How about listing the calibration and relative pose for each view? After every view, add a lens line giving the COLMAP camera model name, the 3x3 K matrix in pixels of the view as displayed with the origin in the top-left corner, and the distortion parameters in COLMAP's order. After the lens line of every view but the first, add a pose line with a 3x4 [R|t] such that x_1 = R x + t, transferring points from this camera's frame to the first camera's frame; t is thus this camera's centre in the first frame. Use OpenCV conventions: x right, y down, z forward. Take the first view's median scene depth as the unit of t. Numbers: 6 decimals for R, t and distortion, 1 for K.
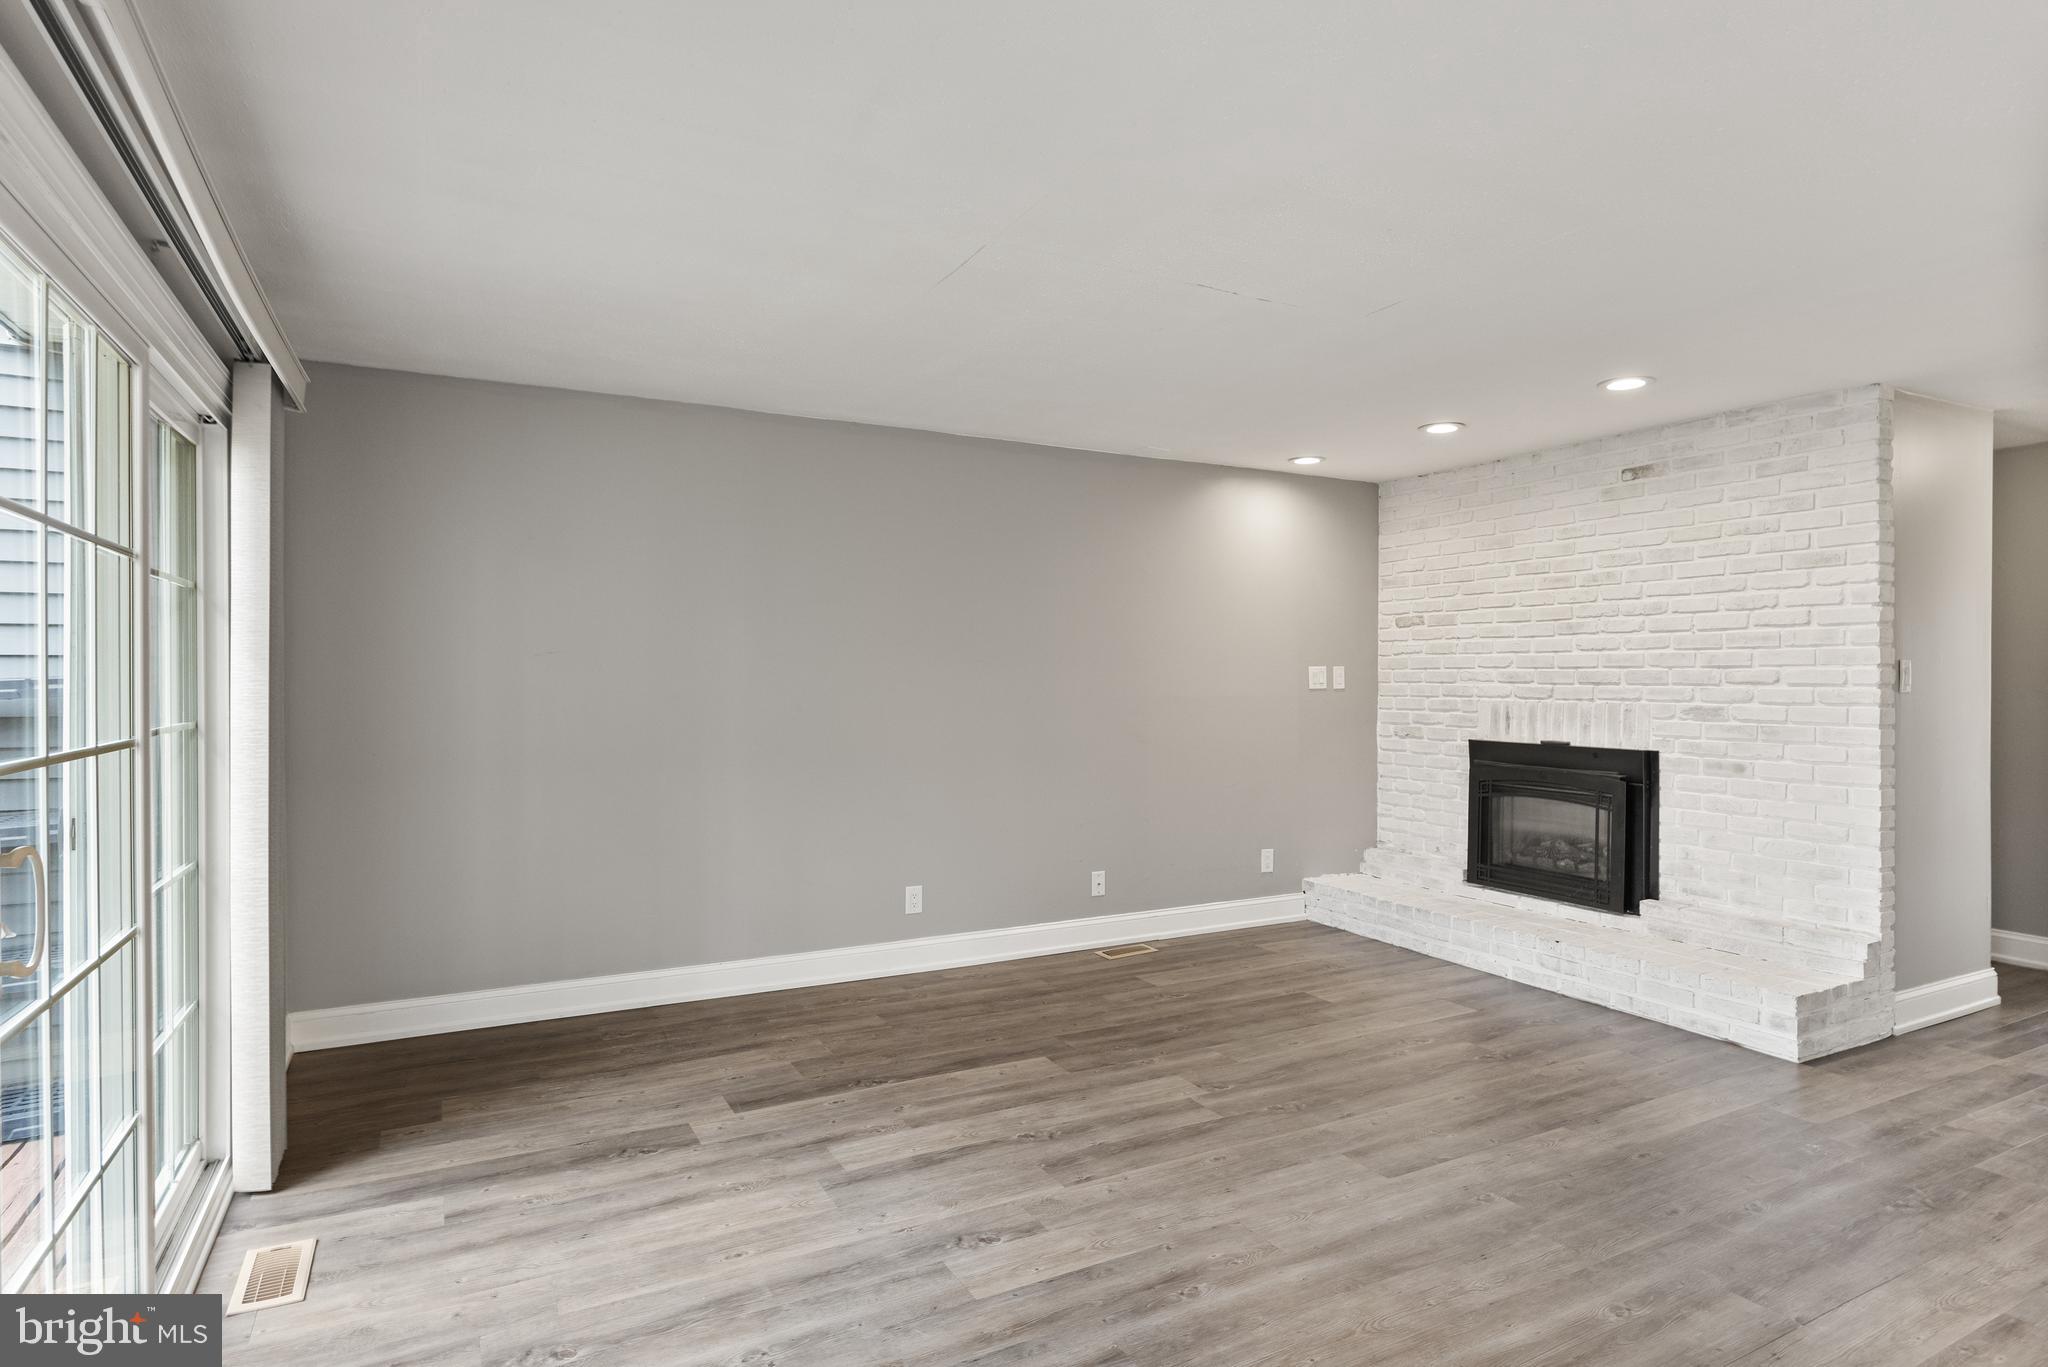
lens RADIAL K [[1090.5, 0, 1036.0], [0, 1090.5, 682.1], [0, 0, 1]] dist [-0.004063, -0.002216]
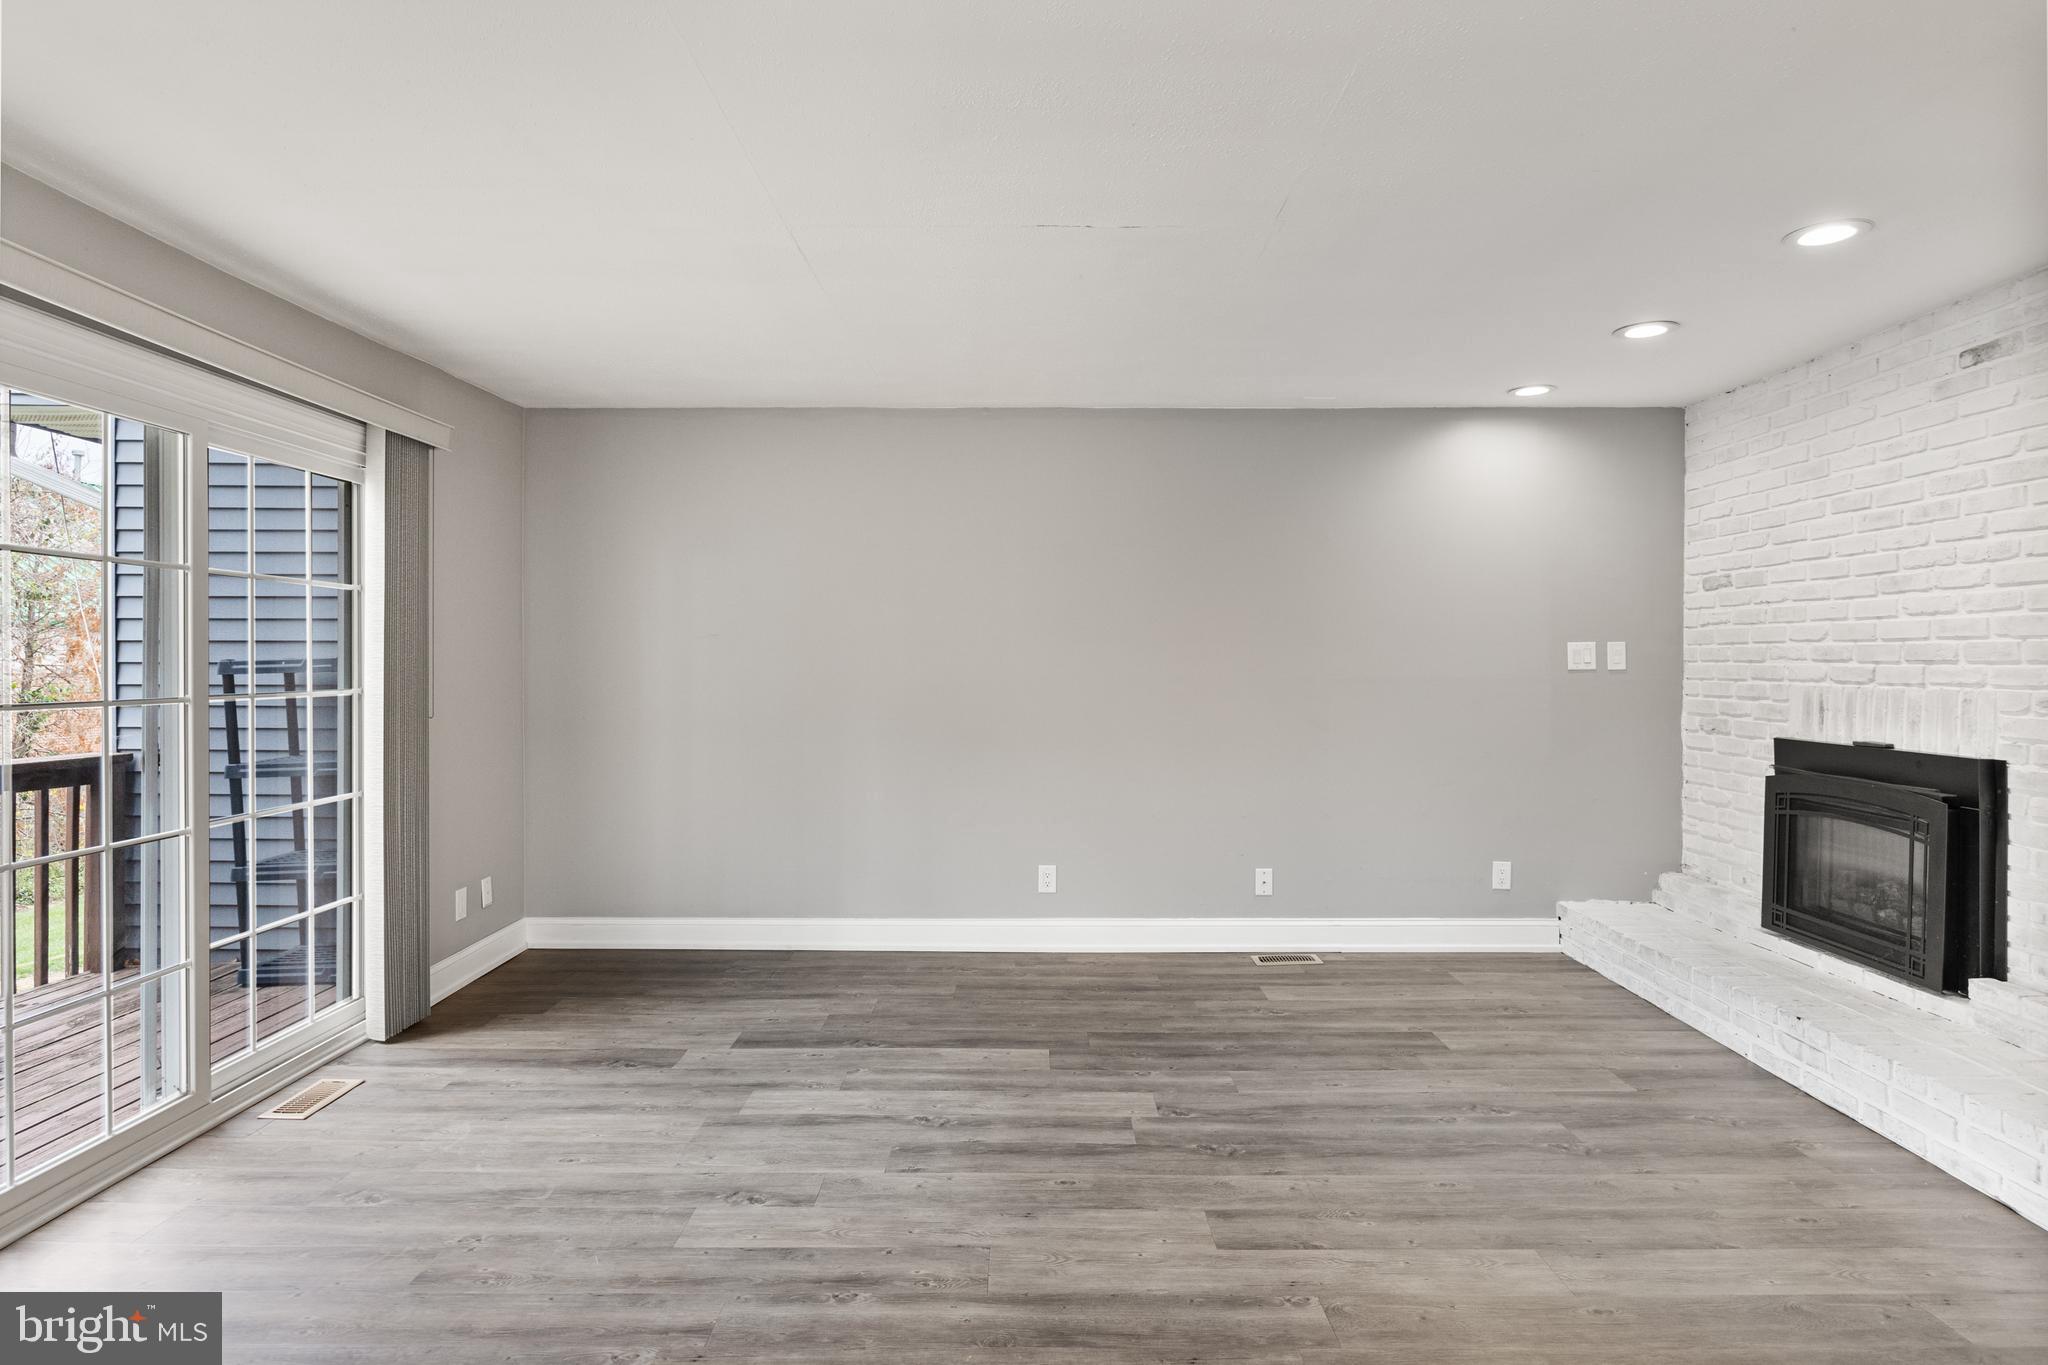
lens RADIAL K [[1090.5, 0, 1034.1], [0, 1090.5, 666.2], [0, 0, 1]] dist [-0.004063, -0.002216]
pose [[0.879395, 0.000475, -0.476092, 0.396203], [-0.000040, 1.000000, 0.000923, 0.004000], [0.476092, -0.000793, 0.879395, 0.129589]]
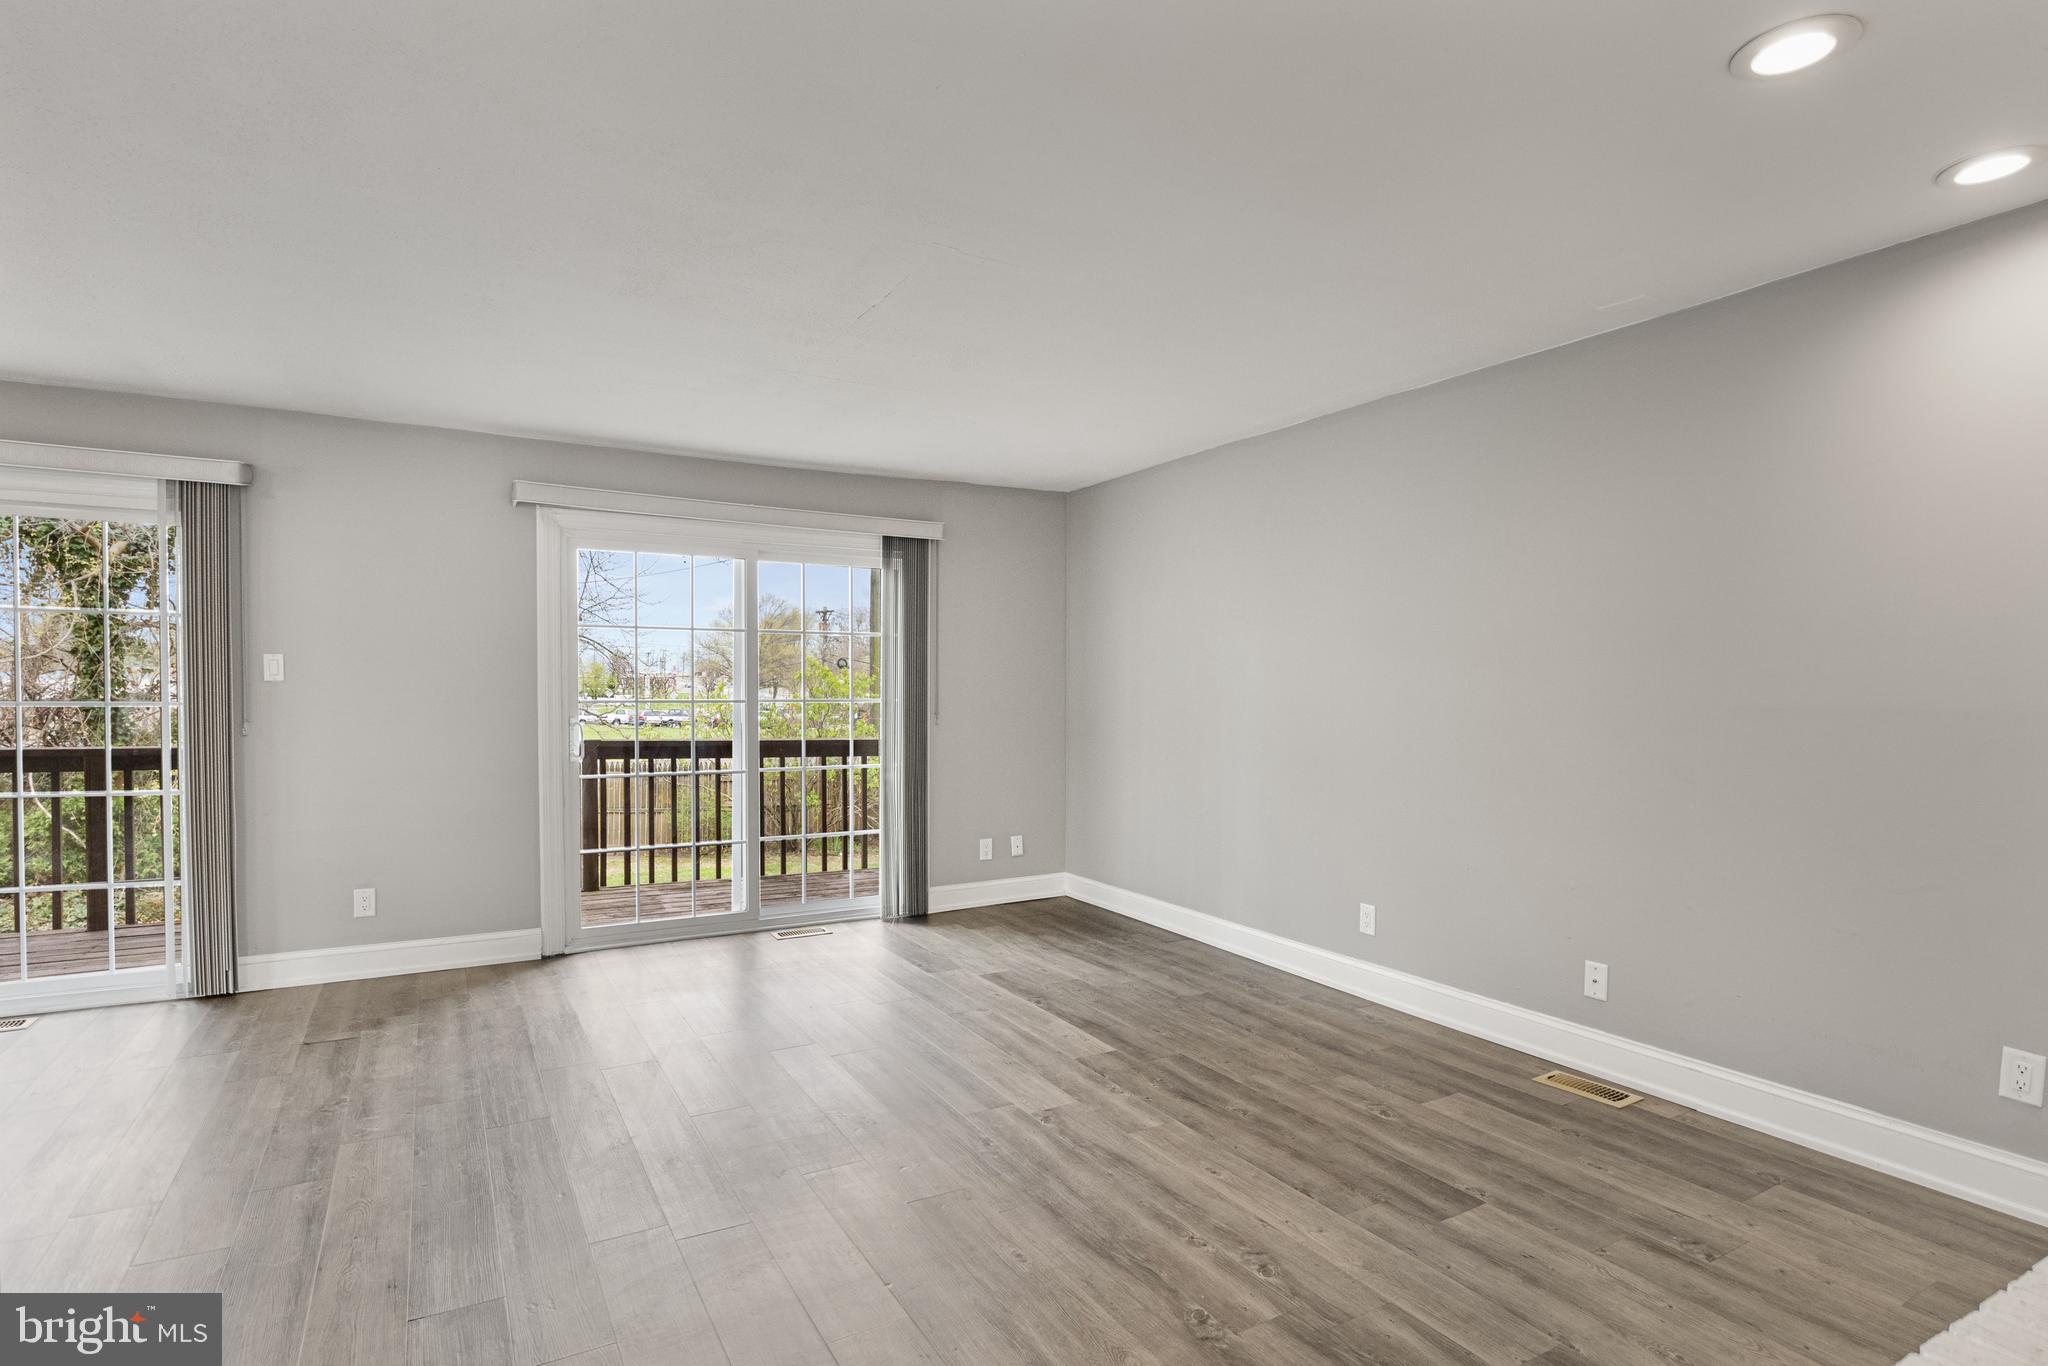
lens RADIAL K [[1040.2, 0, 1036.4], [0, 1040.2, 704.8], [0, 0, 1]] dist [-0.012742, -0.001184]
pose [[0.025118, 0.016087, -0.999555, 0.838364], [-0.003824, 0.999865, 0.015996, 0.008237], [0.999677, 0.003420, 0.025176, 0.785673]]
